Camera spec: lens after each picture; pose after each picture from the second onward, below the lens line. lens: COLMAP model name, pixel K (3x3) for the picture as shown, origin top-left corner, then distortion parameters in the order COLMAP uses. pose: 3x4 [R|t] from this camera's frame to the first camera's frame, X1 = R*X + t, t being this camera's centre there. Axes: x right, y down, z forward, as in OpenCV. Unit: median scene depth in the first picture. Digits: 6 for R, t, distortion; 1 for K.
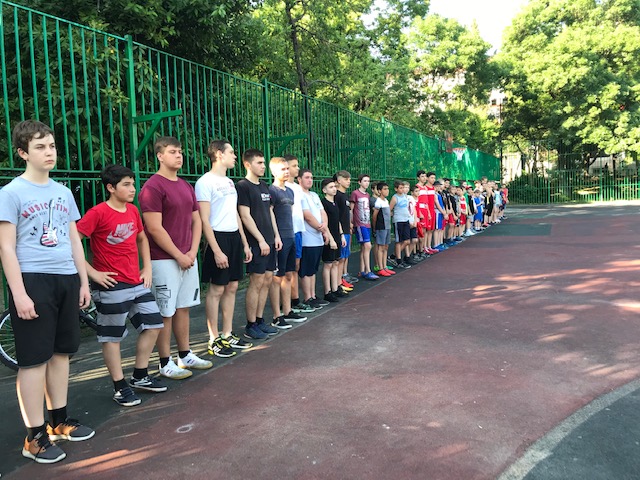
lens RADIAL K [[522.3, 0, 319.6], [0, 522.3, 240.5], [0, 0, 1]] dist [0.011861, 0.007360]
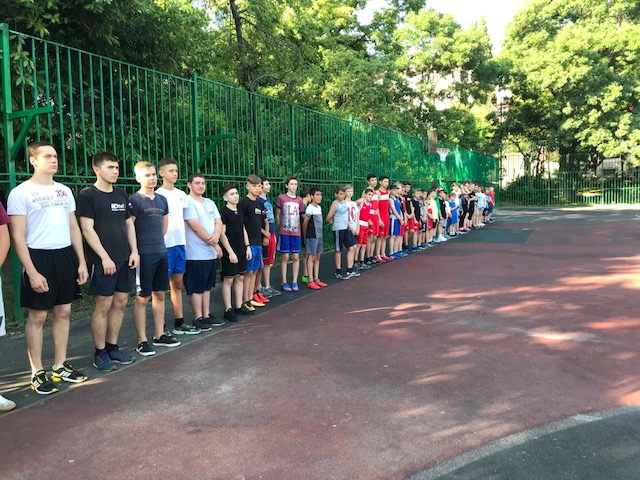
lens RADIAL K [[522.3, 0, 320.3], [0, 522.3, 240.4], [0, 0, 1]] dist [0.011861, 0.007360]
pose [[0.999602, 0.019367, -0.020495, 0.172398], [-0.019221, 0.999789, 0.007311, -0.027514], [0.020633, -0.006914, 0.999763, 0.085780]]
